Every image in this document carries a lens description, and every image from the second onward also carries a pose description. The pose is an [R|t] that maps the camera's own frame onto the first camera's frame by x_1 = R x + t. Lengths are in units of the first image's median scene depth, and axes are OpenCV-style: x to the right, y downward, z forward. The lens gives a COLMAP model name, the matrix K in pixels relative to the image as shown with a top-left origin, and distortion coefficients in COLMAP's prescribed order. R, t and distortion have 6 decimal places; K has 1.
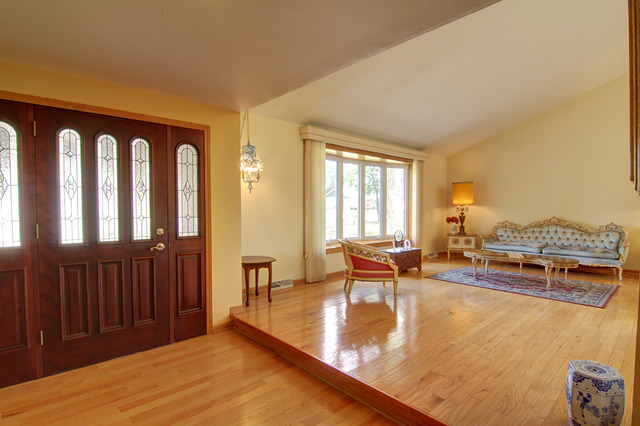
lens RADIAL K [[322.7, 0, 324.4], [0, 322.7, 219.2], [0, 0, 1]] dist [-0.009270, -0.000540]
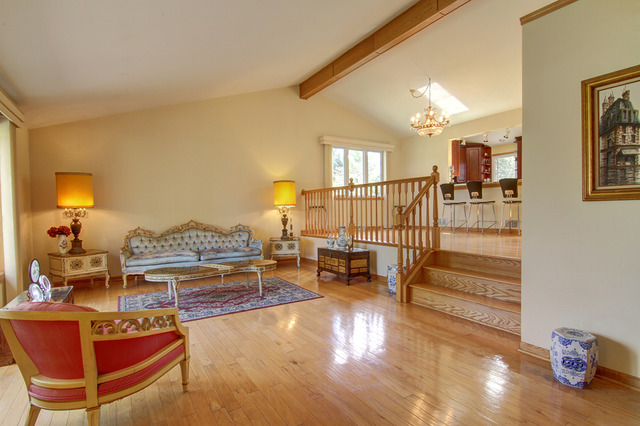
lens RADIAL K [[322.7, 0, 324.4], [0, 322.7, 219.2], [0, 0, 1]] dist [-0.009270, -0.000540]
pose [[0.177581, -0.029655, 0.983659, -0.140830], [0.044226, 0.998776, 0.022126, -0.014336], [-0.983112, 0.039575, 0.178675, 0.431844]]
